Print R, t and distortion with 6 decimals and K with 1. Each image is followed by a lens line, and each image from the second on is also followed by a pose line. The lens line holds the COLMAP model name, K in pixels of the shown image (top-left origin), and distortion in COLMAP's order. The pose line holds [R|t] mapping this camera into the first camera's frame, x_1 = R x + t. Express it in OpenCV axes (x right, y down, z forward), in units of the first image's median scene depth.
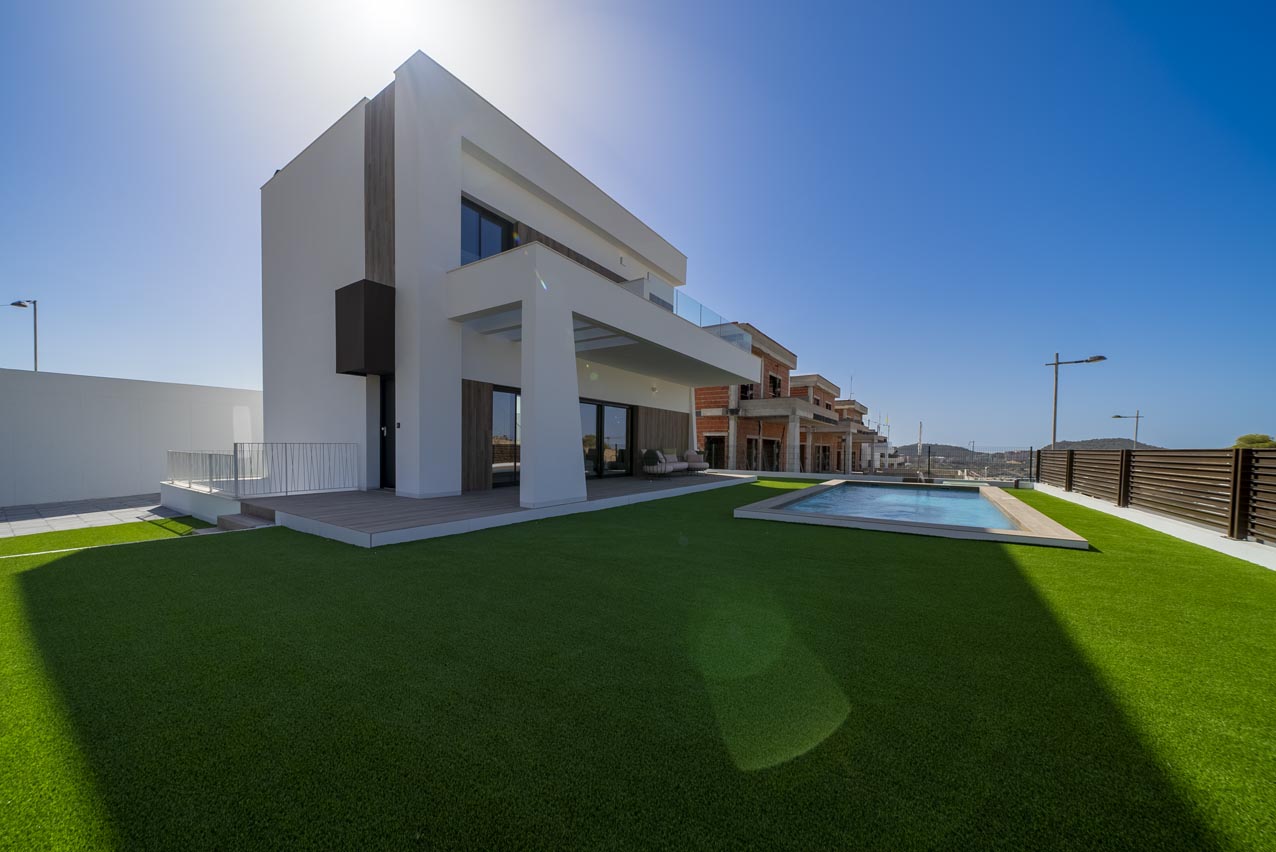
lens RADIAL K [[457.5, 0, 633.6], [0, 457.5, 461.3], [0, 0, 1]] dist [-0.006949, -0.000173]
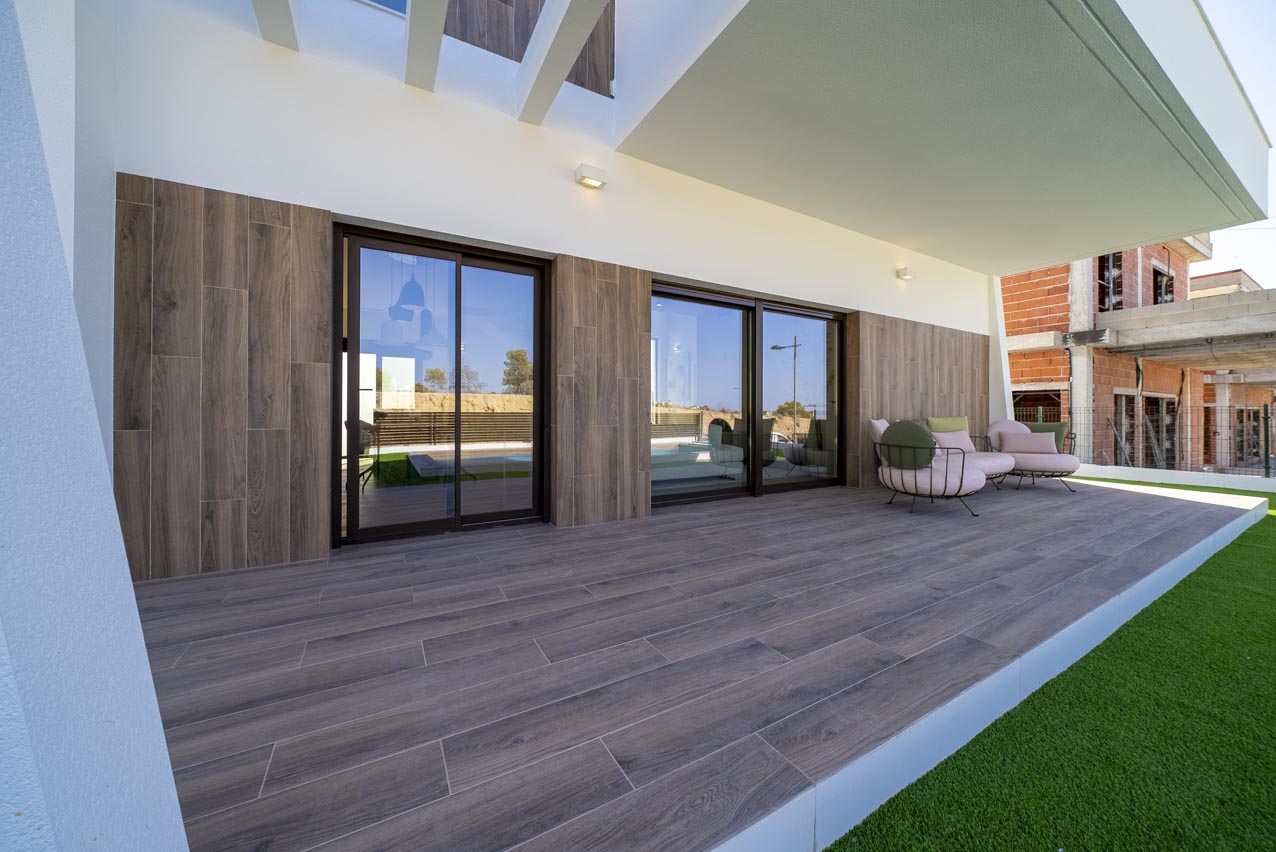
lens RADIAL K [[439.9, 0, 612.5], [0, 439.9, 409.8], [0, 0, 1]] dist [-0.005529, 0.000007]
pose [[0.885711, -0.016185, -0.463955, -0.002616], [-0.005164, 0.998987, -0.044706, -0.012025], [0.464209, 0.041992, 0.884730, 0.389905]]
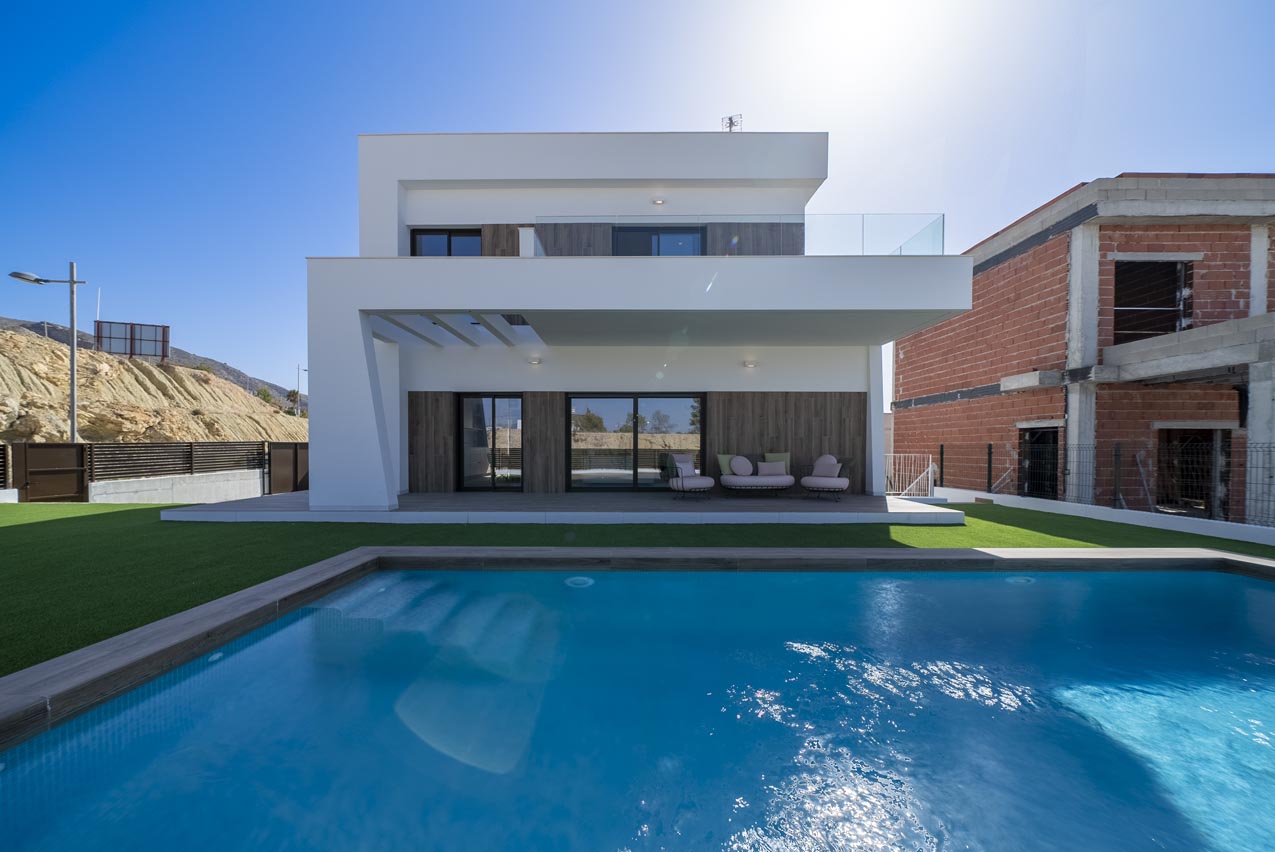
lens RADIAL K [[457.2, 0, 633.1], [0, 457.2, 461.2], [0, 0, 1]] dist [-0.006949, -0.000173]
pose [[0.541974, 0.008332, -0.840354, 0.368947], [-0.021224, 0.999768, -0.003775, -0.007702], [0.840127, 0.019882, 0.542025, 0.367971]]
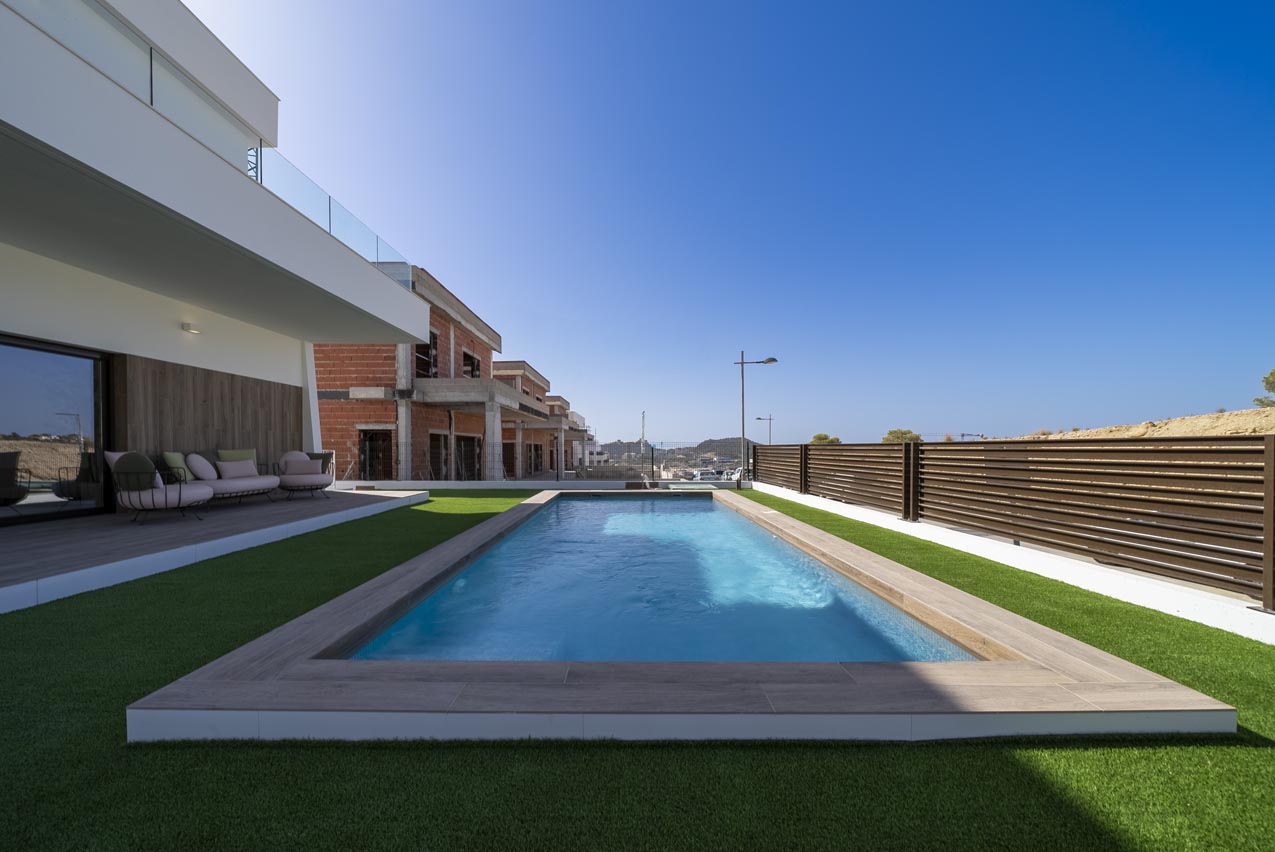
lens RADIAL K [[465.1, 0, 627.2], [0, 465.1, 455.9], [0, 0, 1]] dist [-0.001731, -0.000165]
pose [[0.835374, -0.022176, 0.549235, 0.115762], [0.027974, 0.999606, -0.002188, -0.006089], [-0.548970, 0.017192, 0.835665, 0.248422]]
